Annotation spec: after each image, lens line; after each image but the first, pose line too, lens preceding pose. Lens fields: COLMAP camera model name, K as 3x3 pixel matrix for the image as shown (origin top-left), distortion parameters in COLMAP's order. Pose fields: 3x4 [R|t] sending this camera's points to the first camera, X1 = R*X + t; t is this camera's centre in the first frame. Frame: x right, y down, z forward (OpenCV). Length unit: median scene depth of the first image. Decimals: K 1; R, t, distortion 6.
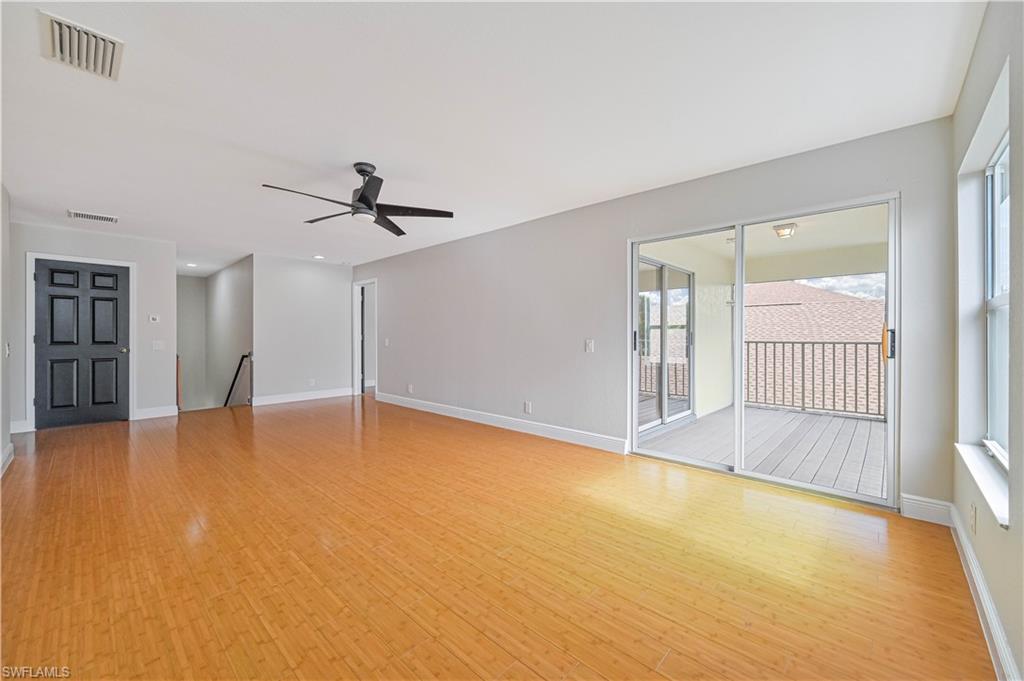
lens RADIAL K [[405.4, 0, 516.9], [0, 405.4, 337.7], [0, 0, 1]] dist [0.003515, -0.001074]
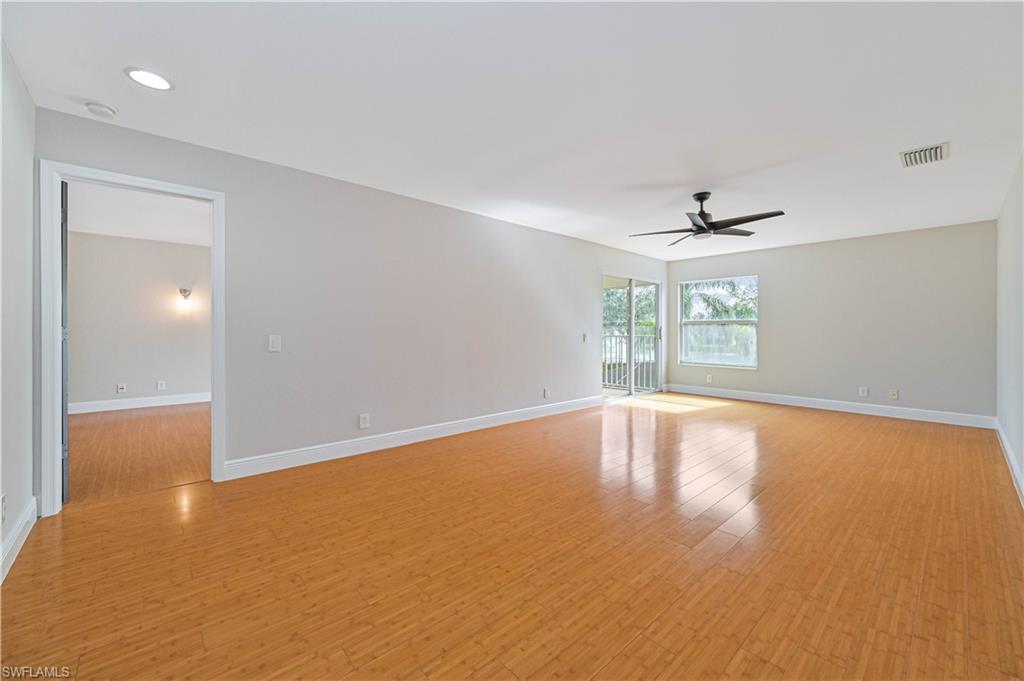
lens RADIAL K [[405.4, 0, 516.8], [0, 405.4, 332.0], [0, 0, 1]] dist [0.003515, -0.001074]
pose [[0.075908, -0.005116, 0.997102, -1.275878], [0.003315, 0.999983, 0.004878, -0.006426], [-0.997109, 0.002935, 0.075923, 1.135284]]
